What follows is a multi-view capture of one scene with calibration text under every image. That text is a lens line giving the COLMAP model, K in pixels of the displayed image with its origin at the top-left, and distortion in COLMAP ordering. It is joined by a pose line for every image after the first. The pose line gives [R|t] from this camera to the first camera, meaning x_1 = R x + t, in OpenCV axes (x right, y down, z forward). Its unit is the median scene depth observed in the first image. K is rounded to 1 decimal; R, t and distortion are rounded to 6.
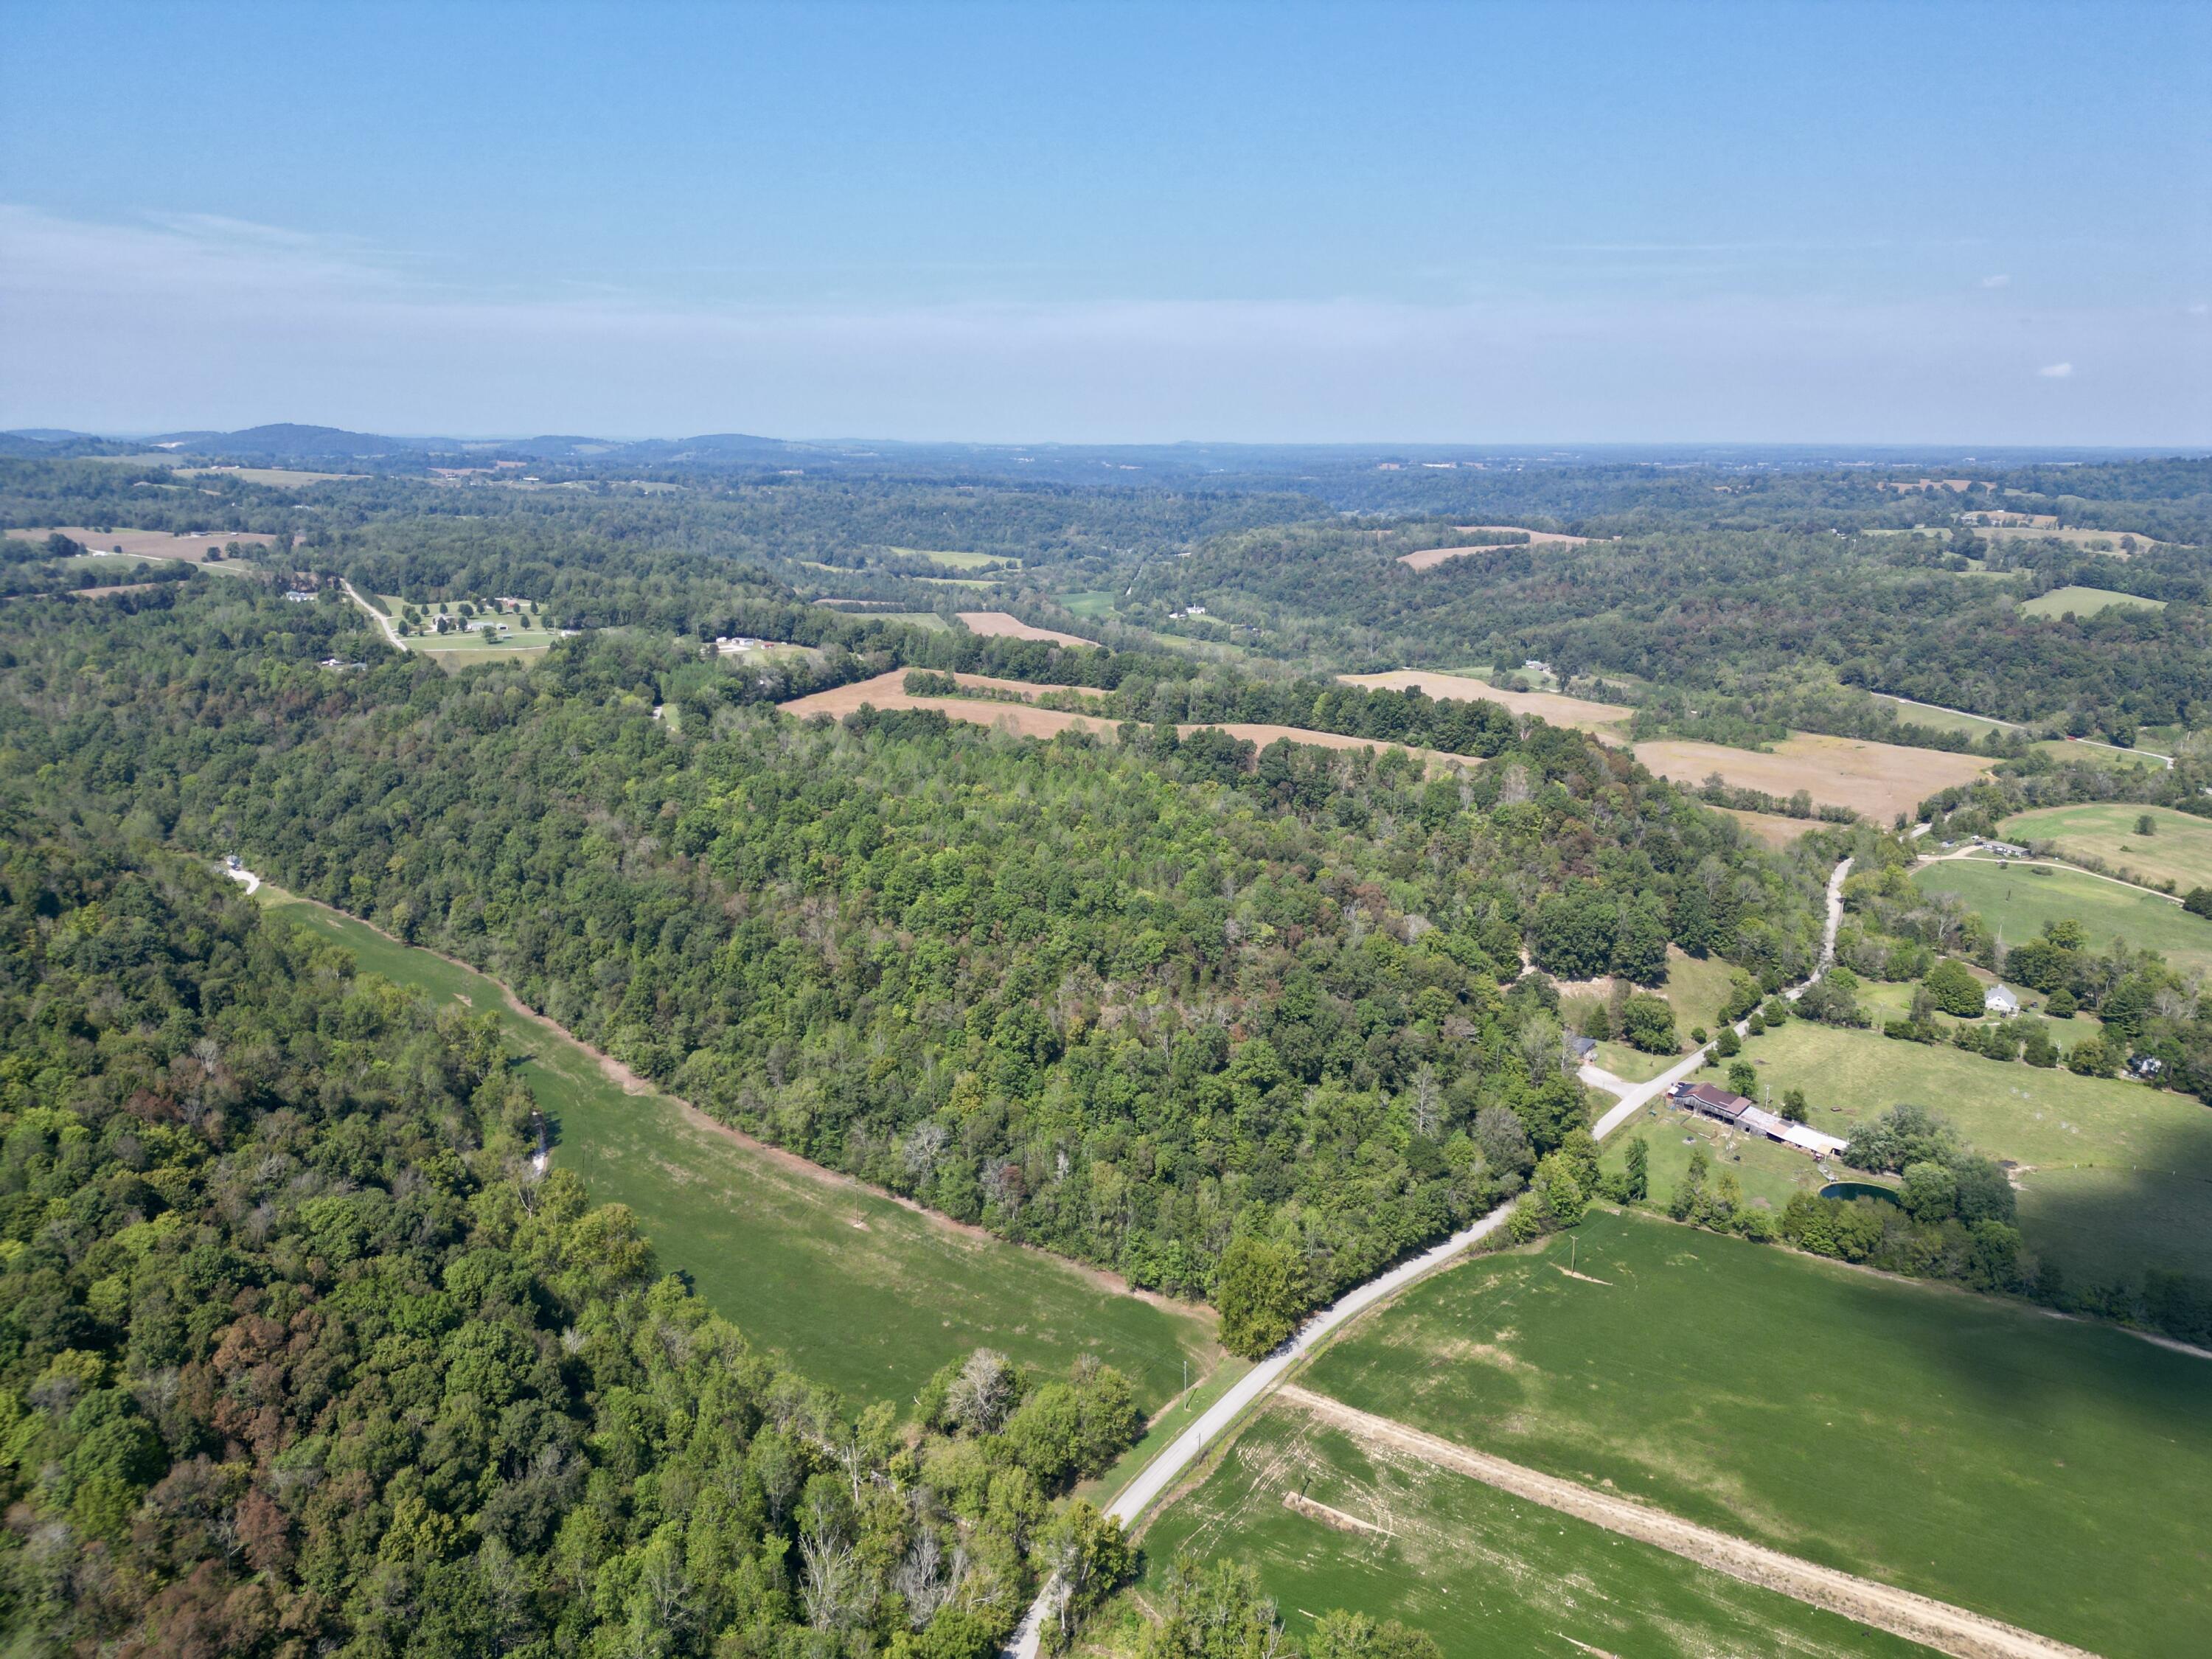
lens RADIAL K [[1546.8, 0, 1095.1], [0, 1546.8, 820.5], [0, 0, 1]] dist [0.073162, -0.069369]
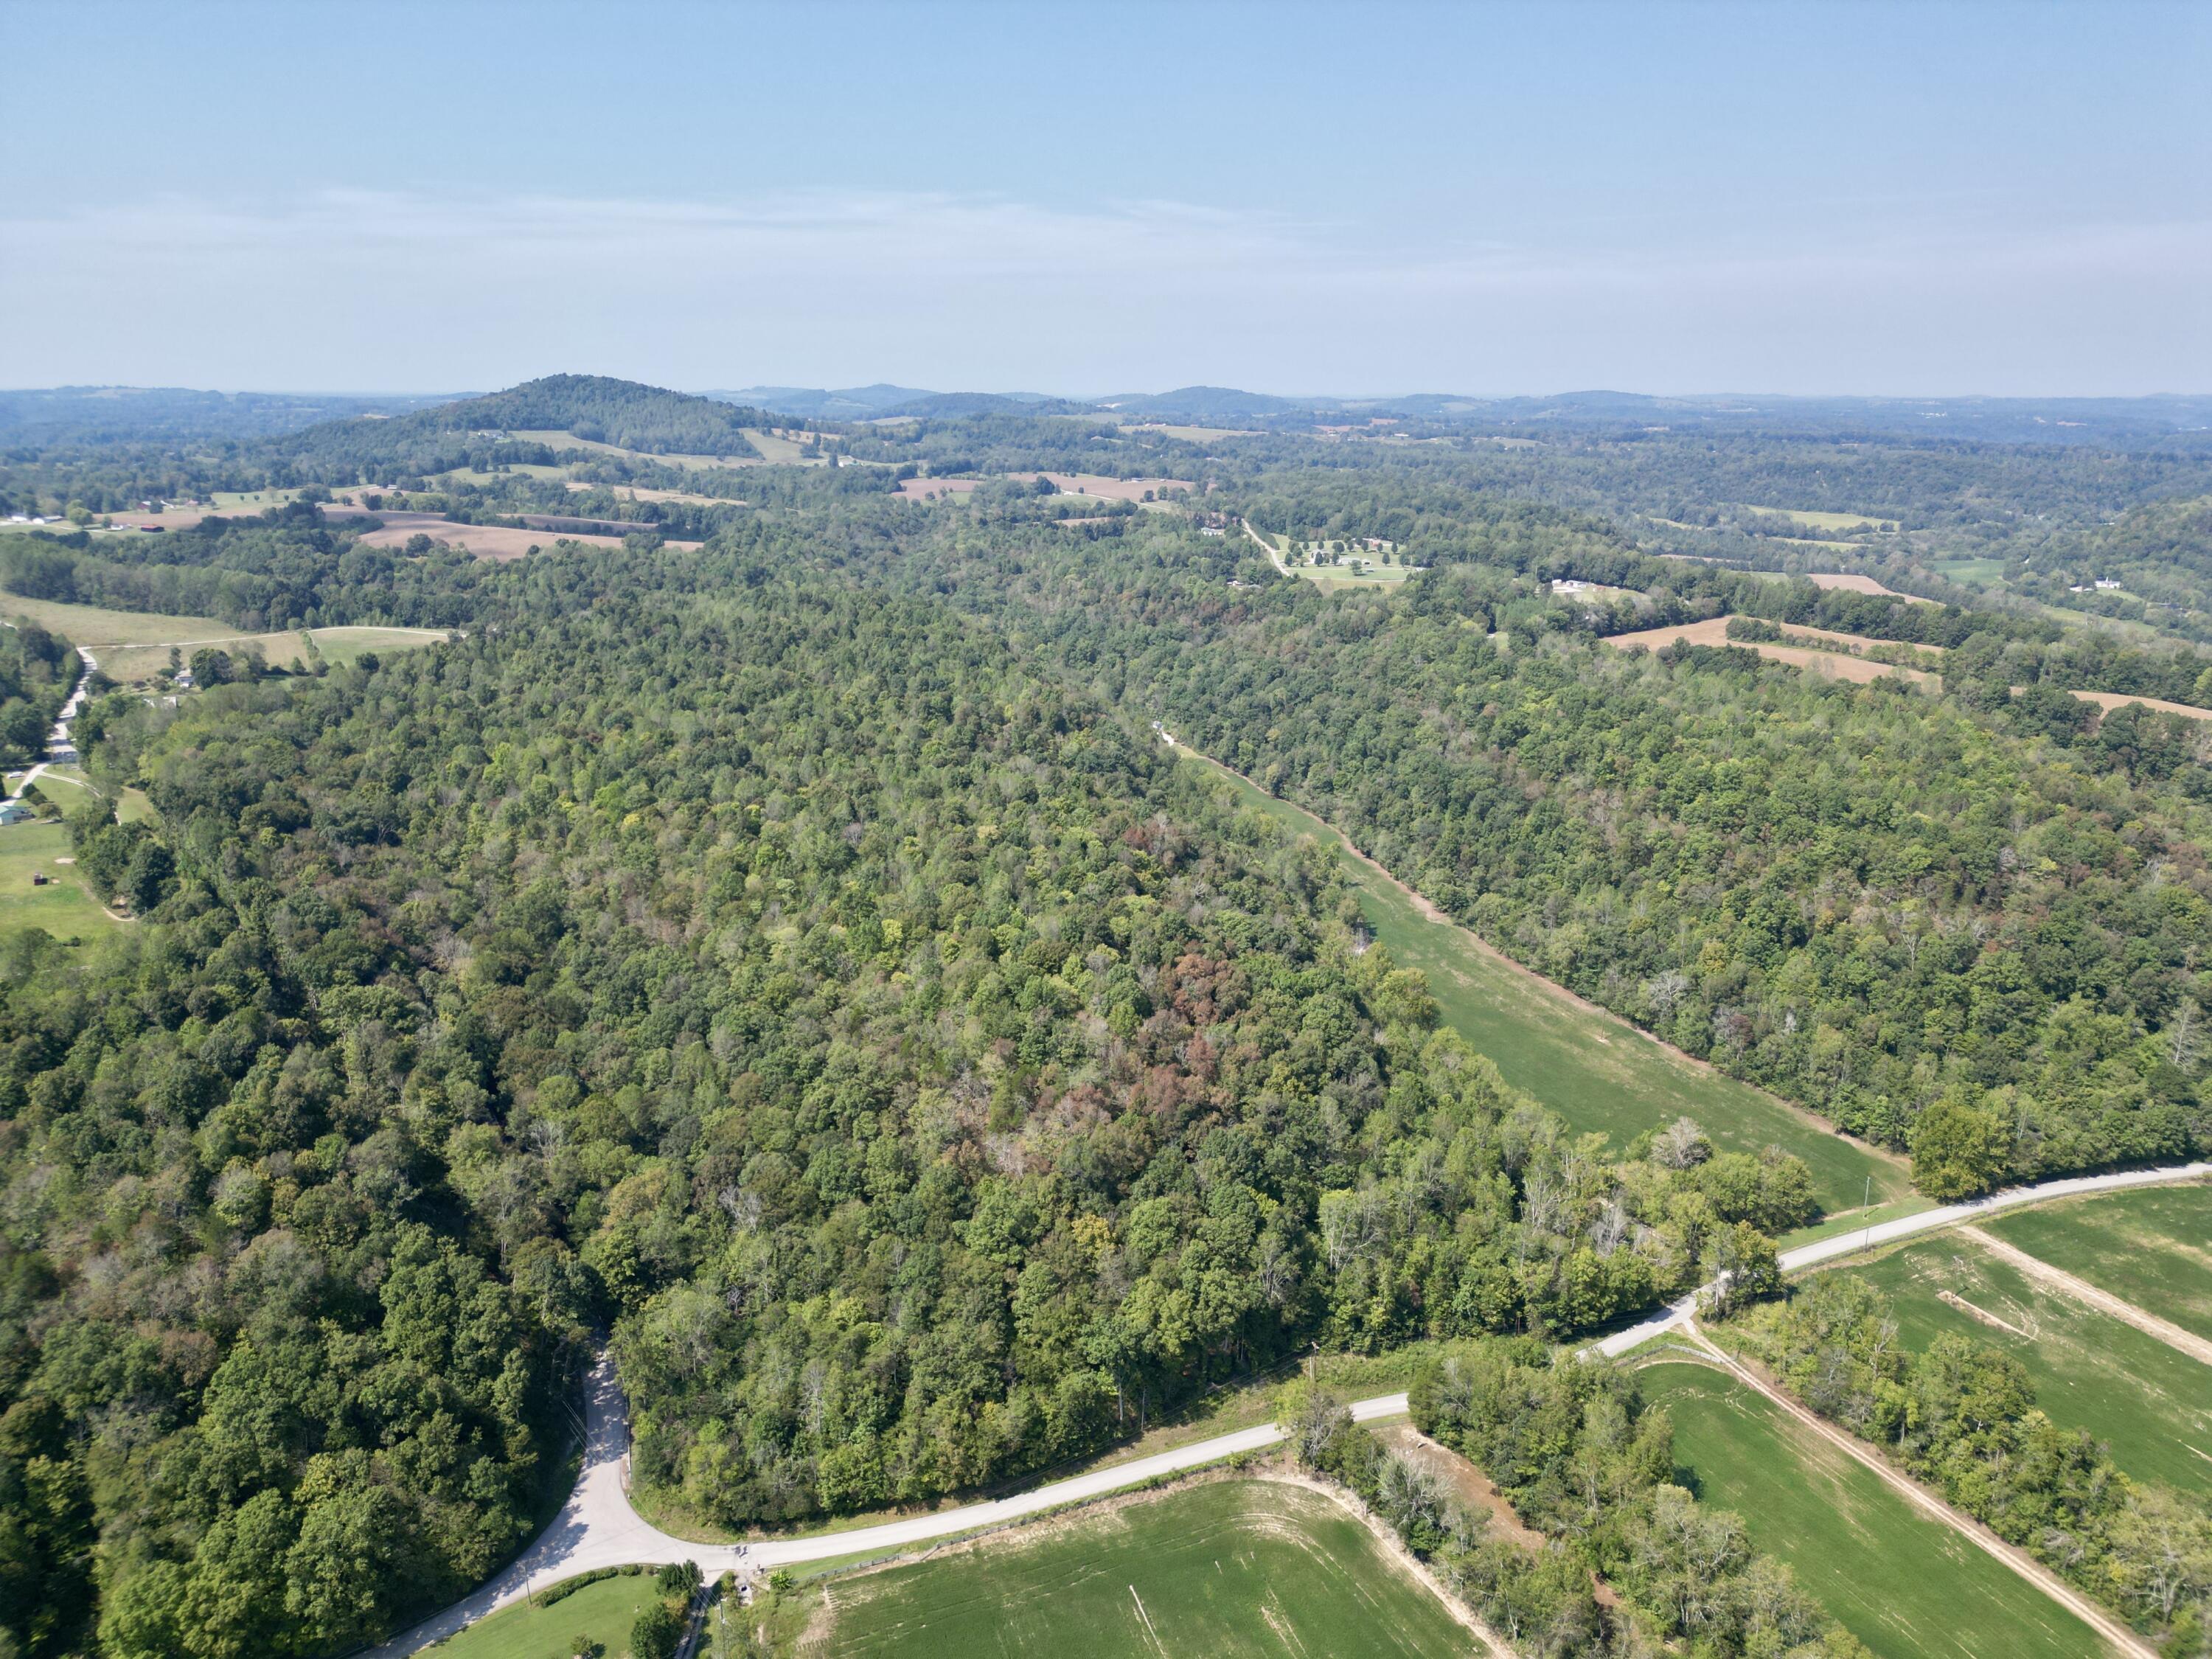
lens RADIAL K [[1546.8, 0, 1095.1], [0, 1546.8, 820.5], [0, 0, 1]] dist [0.073162, -0.069369]
pose [[0.865136, 0.131867, -0.483891, 0.056718], [-0.119539, 0.991226, 0.056402, 0.050823], [0.487083, 0.009048, 0.873309, -0.204451]]
